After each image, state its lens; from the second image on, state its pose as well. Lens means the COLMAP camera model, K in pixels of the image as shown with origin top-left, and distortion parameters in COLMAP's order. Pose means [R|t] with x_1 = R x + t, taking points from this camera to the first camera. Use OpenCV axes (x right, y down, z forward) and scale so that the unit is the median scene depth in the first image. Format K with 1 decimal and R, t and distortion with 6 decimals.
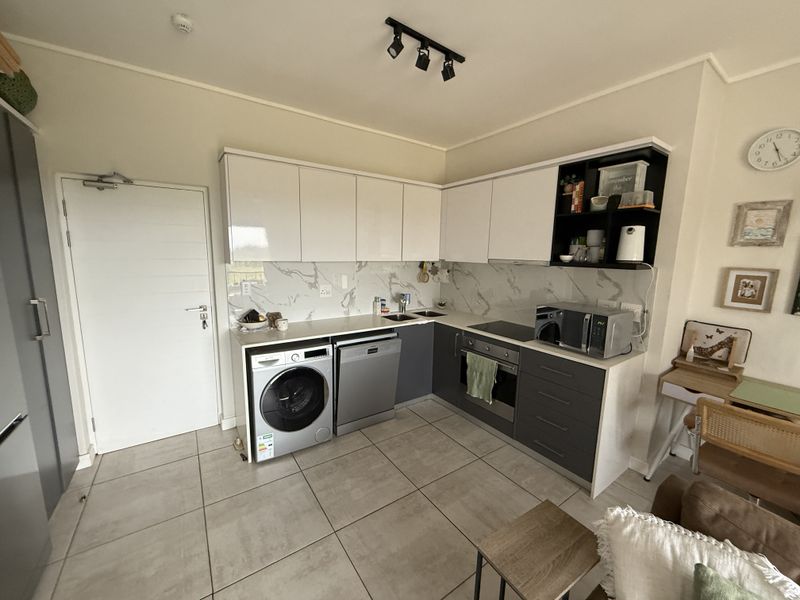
lens RADIAL K [[318.3, 0, 399.2], [0, 318.3, 300.7], [0, 0, 1]] dist [0.001180, 0.000553]
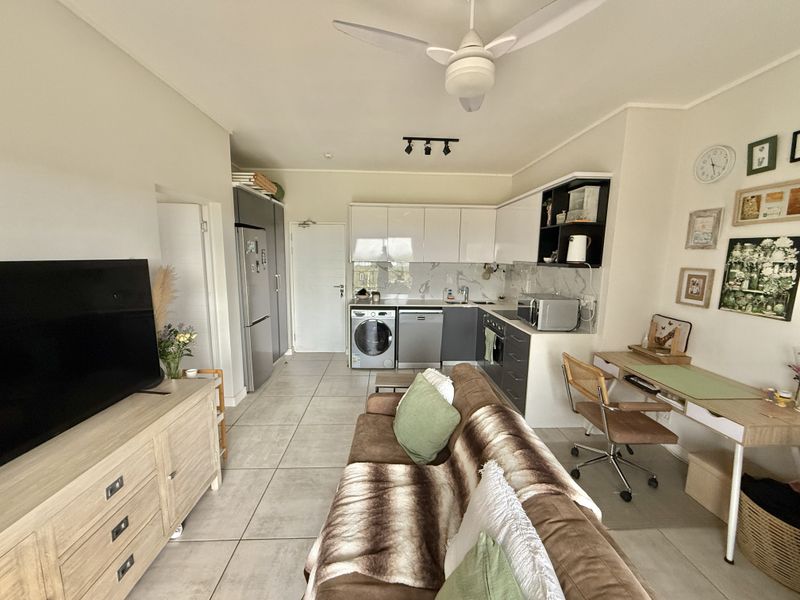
lens RADIAL K [[318.3, 0, 402.4], [0, 318.3, 299.4], [0, 0, 1]] dist [0.001180, 0.000553]
pose [[0.852205, 0.066564, -0.518957, 0.768123], [-0.078713, 0.996896, -0.001391, 0.086663], [0.517254, 0.042034, 0.854799, -0.474161]]
